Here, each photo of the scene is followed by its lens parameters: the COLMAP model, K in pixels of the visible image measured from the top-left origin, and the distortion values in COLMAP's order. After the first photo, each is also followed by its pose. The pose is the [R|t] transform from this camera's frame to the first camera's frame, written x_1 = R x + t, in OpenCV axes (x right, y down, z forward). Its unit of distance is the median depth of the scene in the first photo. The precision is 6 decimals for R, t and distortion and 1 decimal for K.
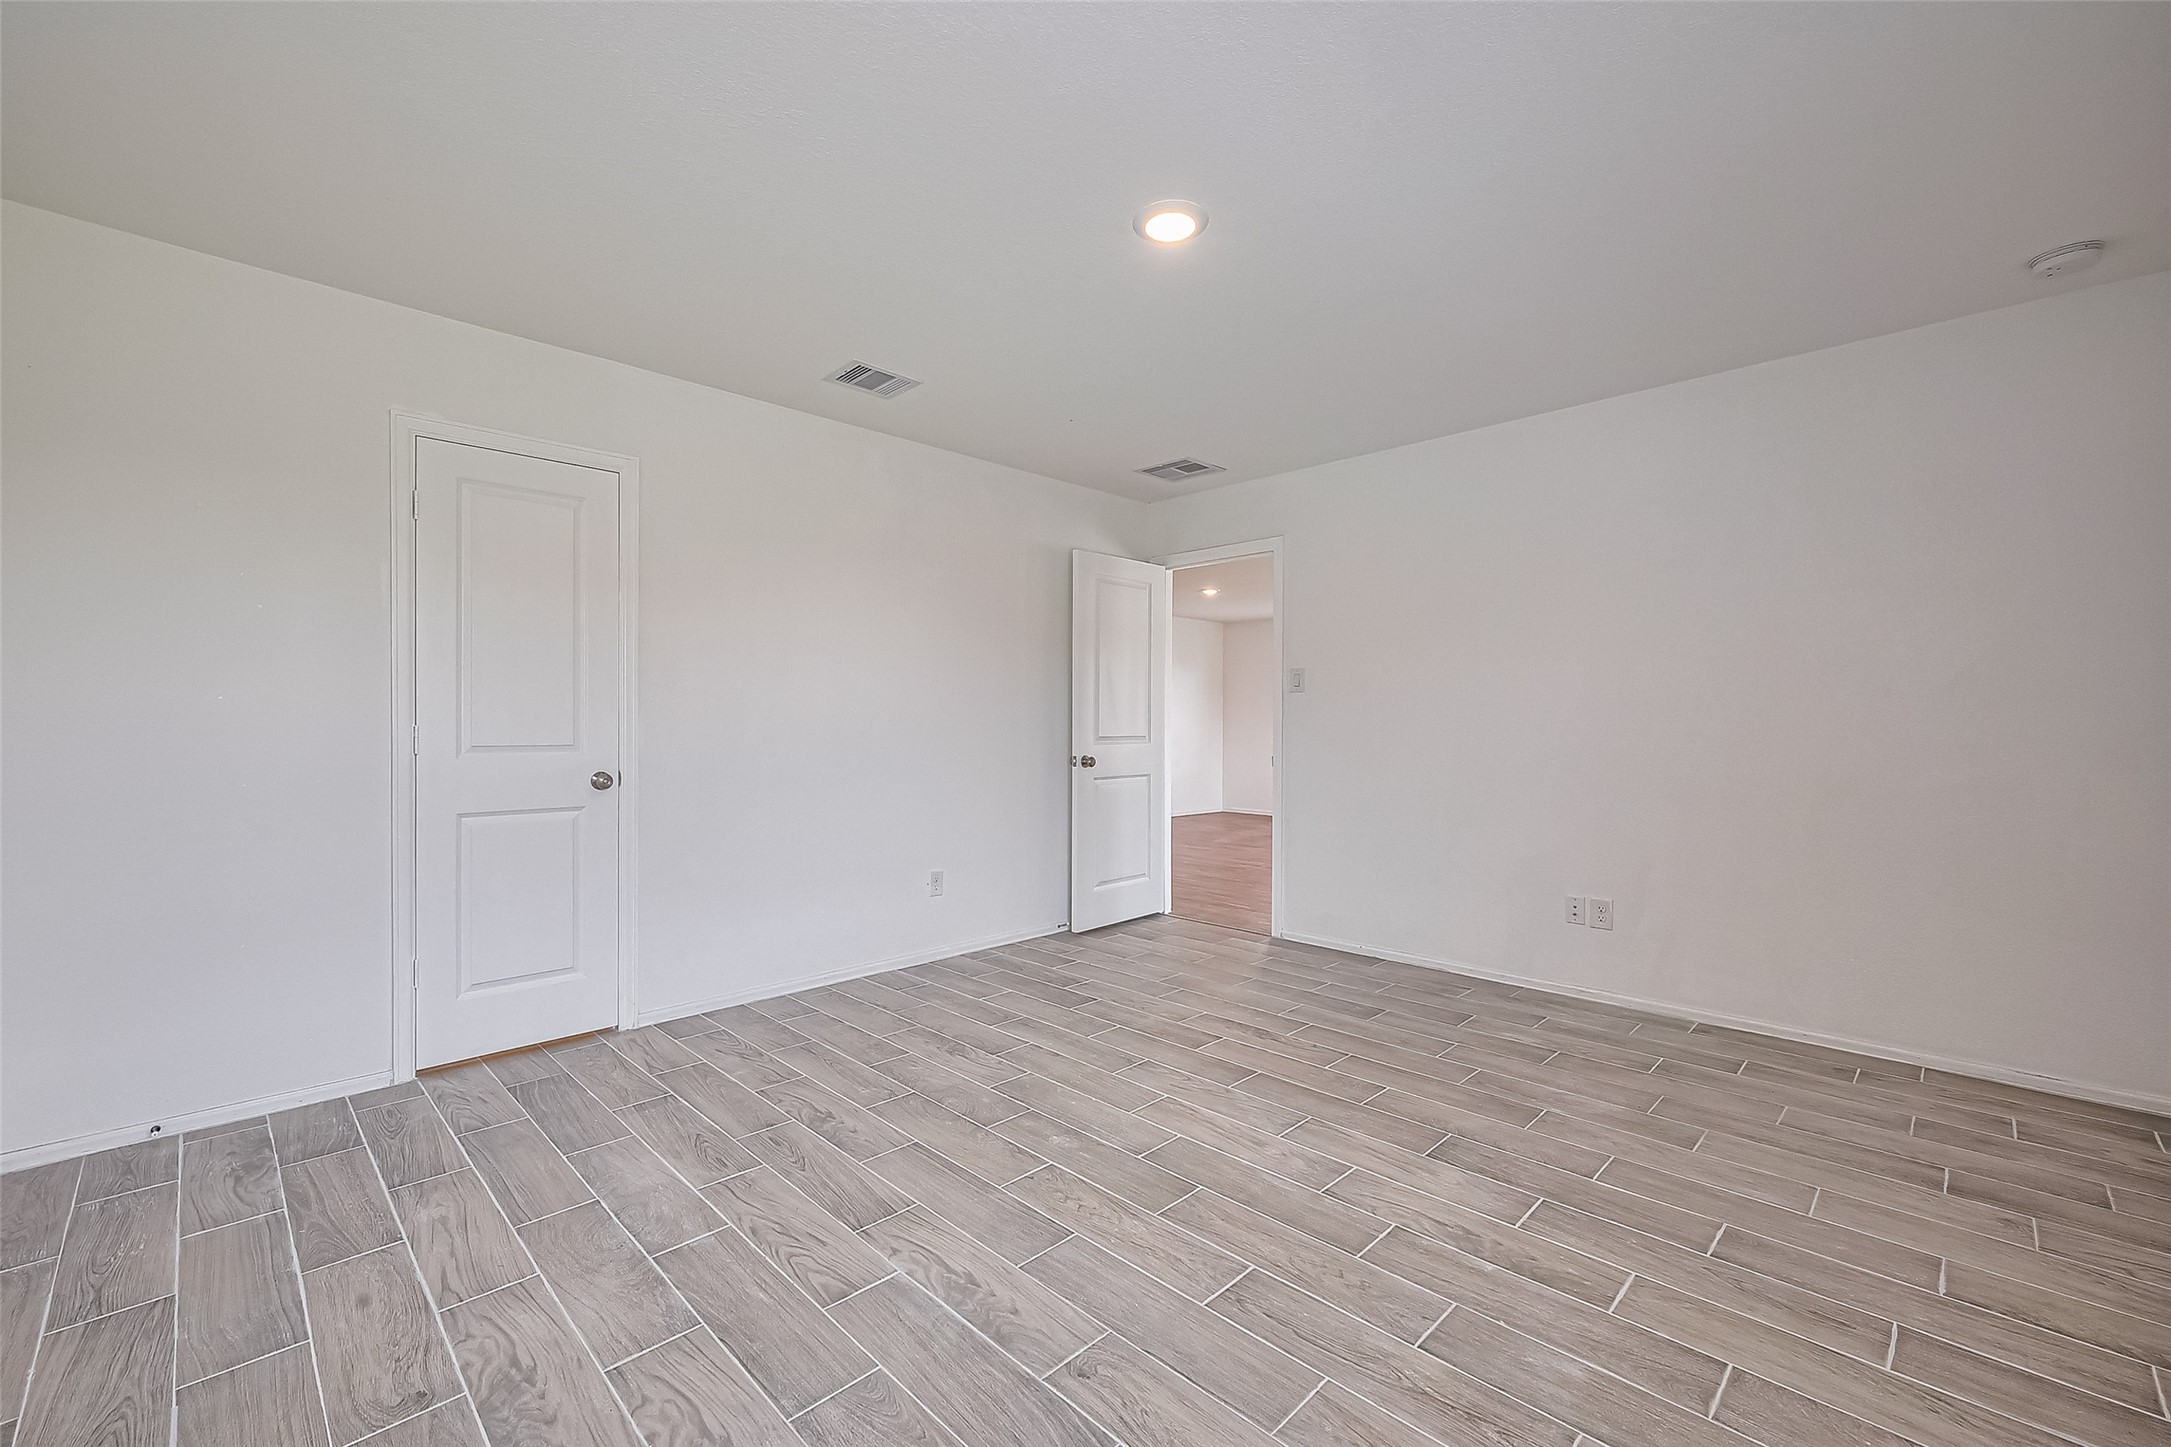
lens RADIAL K [[861.8, 0, 1074.3], [0, 861.8, 712.9], [0, 0, 1]] dist [-0.000564, 0.000171]
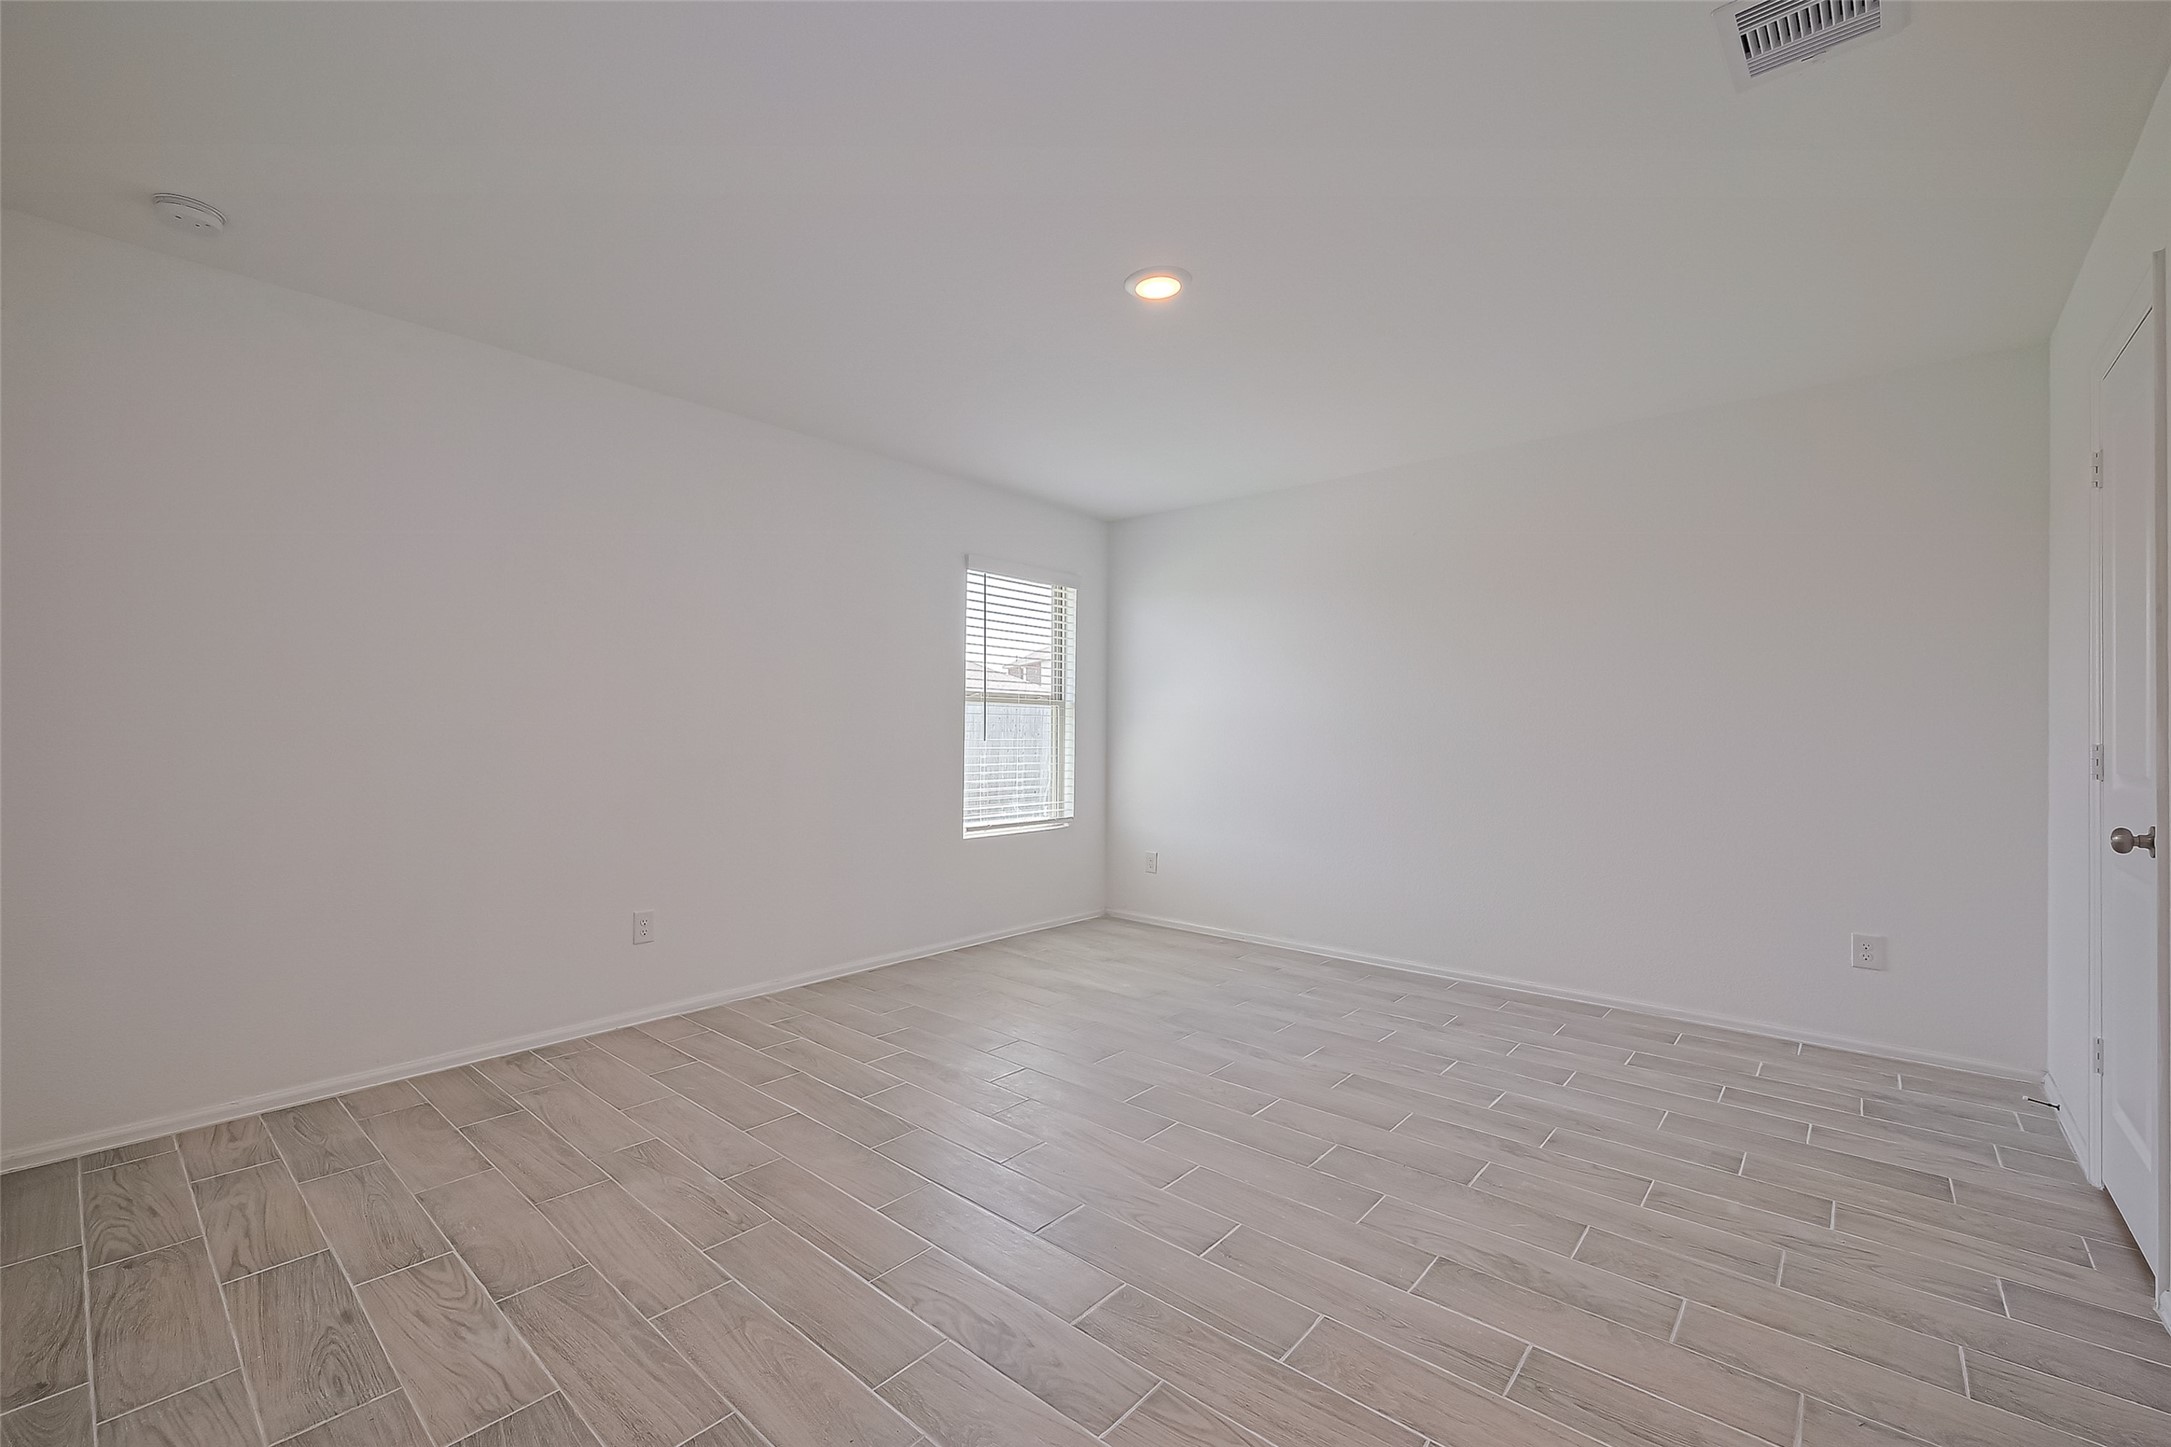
lens RADIAL K [[875.9, 0, 1106.2], [0, 875.9, 718.8], [0, 0, 1]] dist [0.000015, -0.000021]
pose [[-0.994095, -0.010004, -0.108050, 0.269584], [-0.007041, 0.999590, -0.027771, 0.023329], [0.108283, -0.026846, -0.993758, 1.944124]]
